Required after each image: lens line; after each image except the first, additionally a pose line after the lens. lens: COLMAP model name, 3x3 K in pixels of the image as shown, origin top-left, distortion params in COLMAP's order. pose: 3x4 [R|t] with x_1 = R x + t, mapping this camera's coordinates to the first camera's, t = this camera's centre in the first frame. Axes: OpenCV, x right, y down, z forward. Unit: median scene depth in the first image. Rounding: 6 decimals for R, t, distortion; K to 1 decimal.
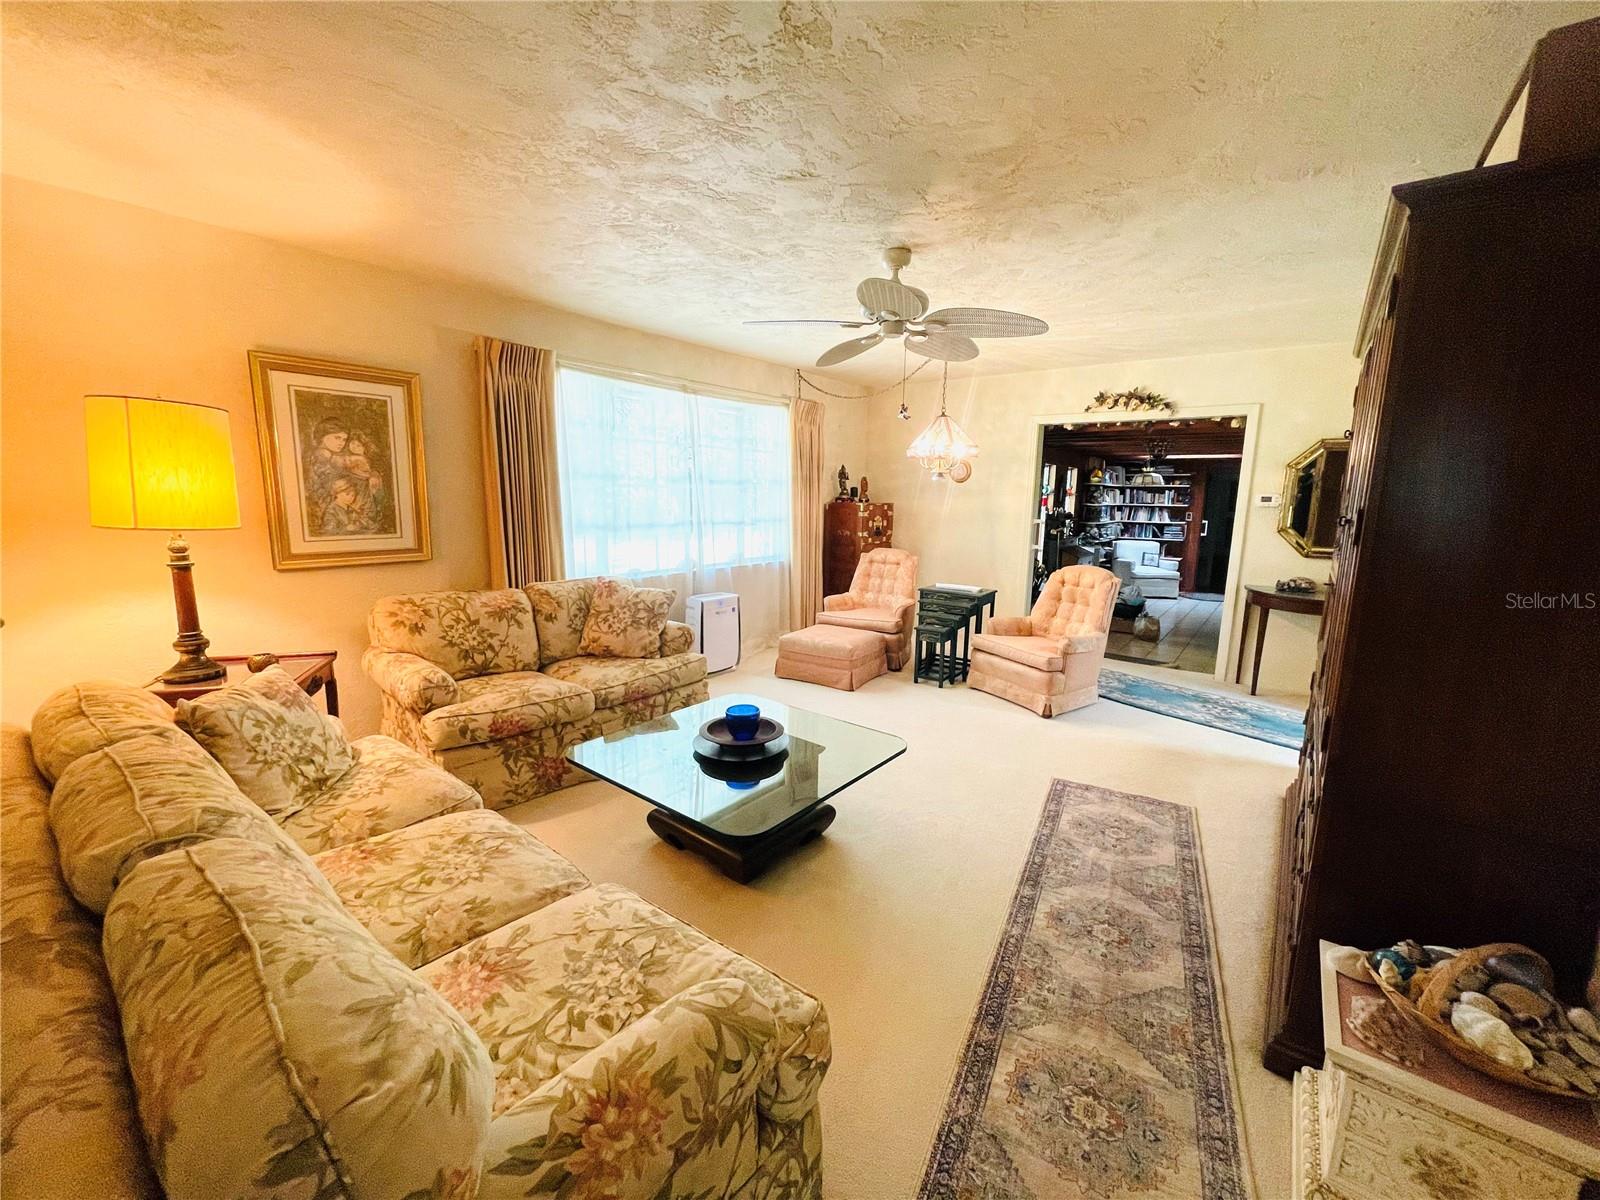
lens RADIAL K [[640.3, 0, 798.4], [0, 640.3, 588.7], [0, 0, 1]] dist [-0.003613, 0.000573]
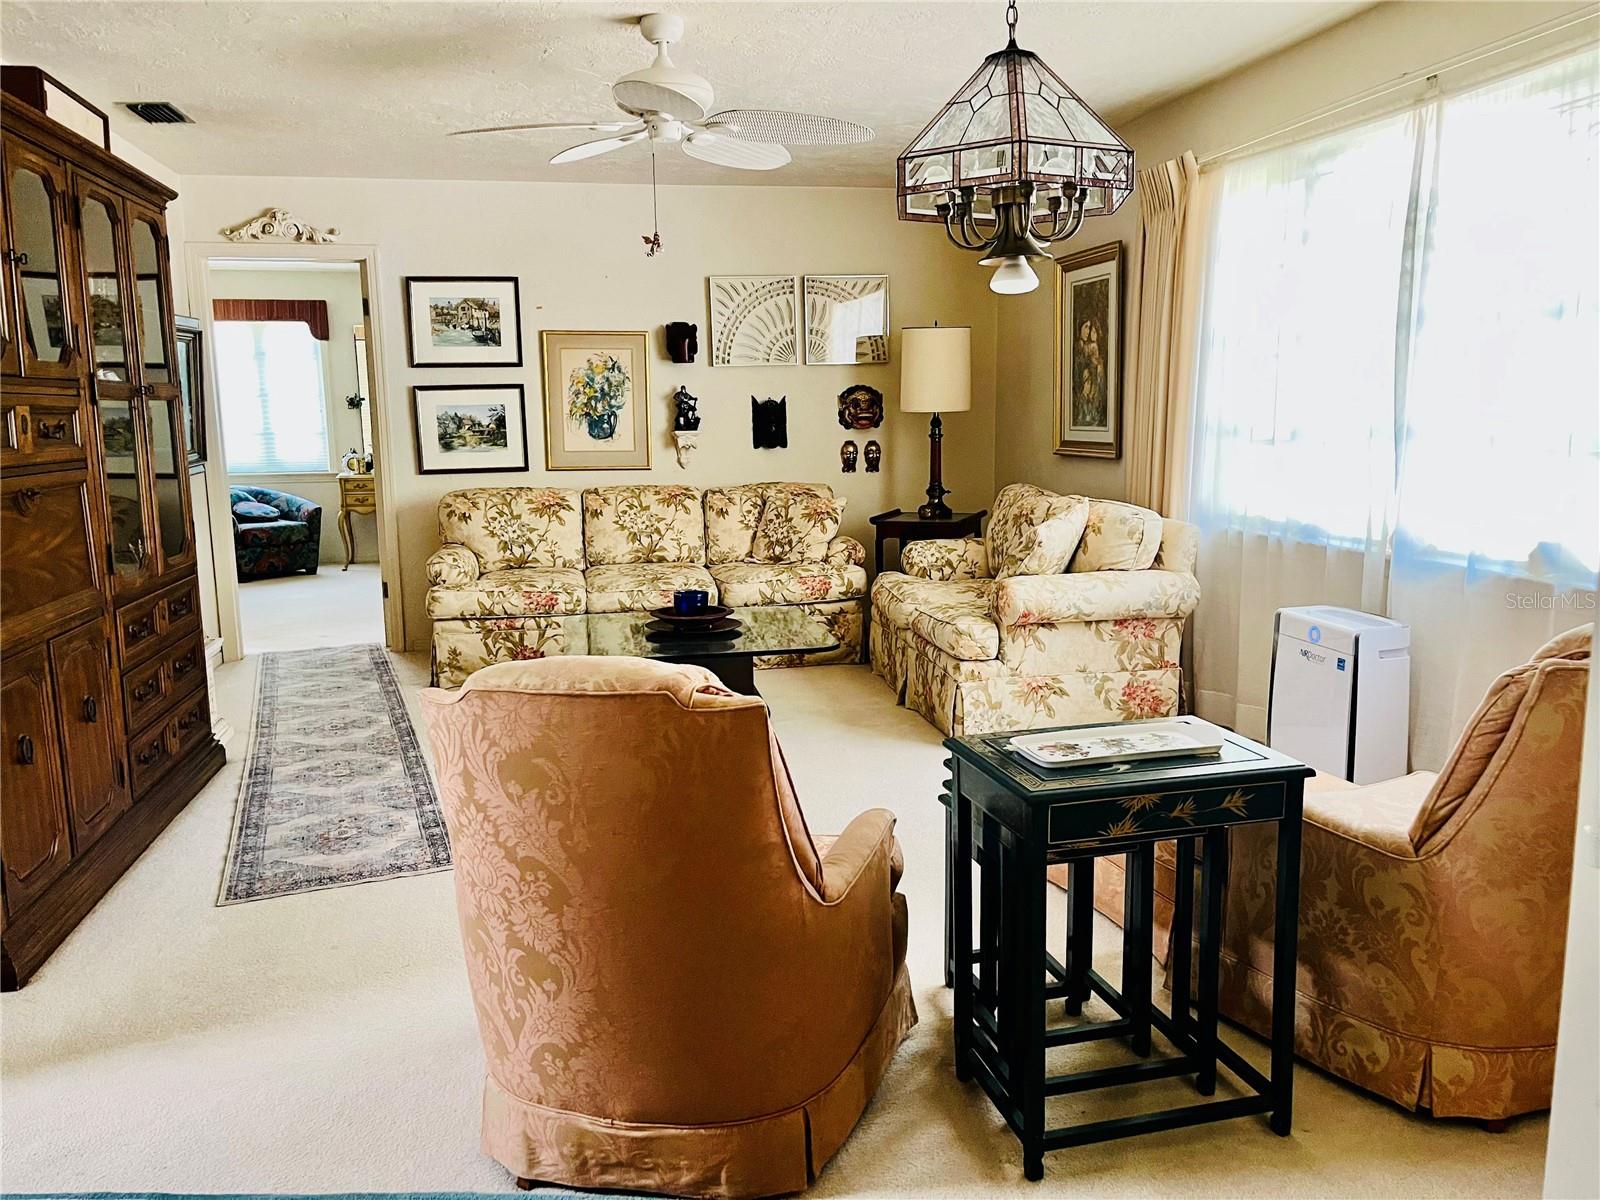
lens RADIAL K [[1200.3, 0, 806.3], [0, 1200.3, 600.2], [0, 0, 1]] dist [0.011276, 0.002015]
pose [[-0.641250, 0.111824, -0.759140, 1.428262], [-0.109107, 0.965984, 0.234456, -0.302245], [0.759535, 0.233172, -0.607237, 2.659438]]
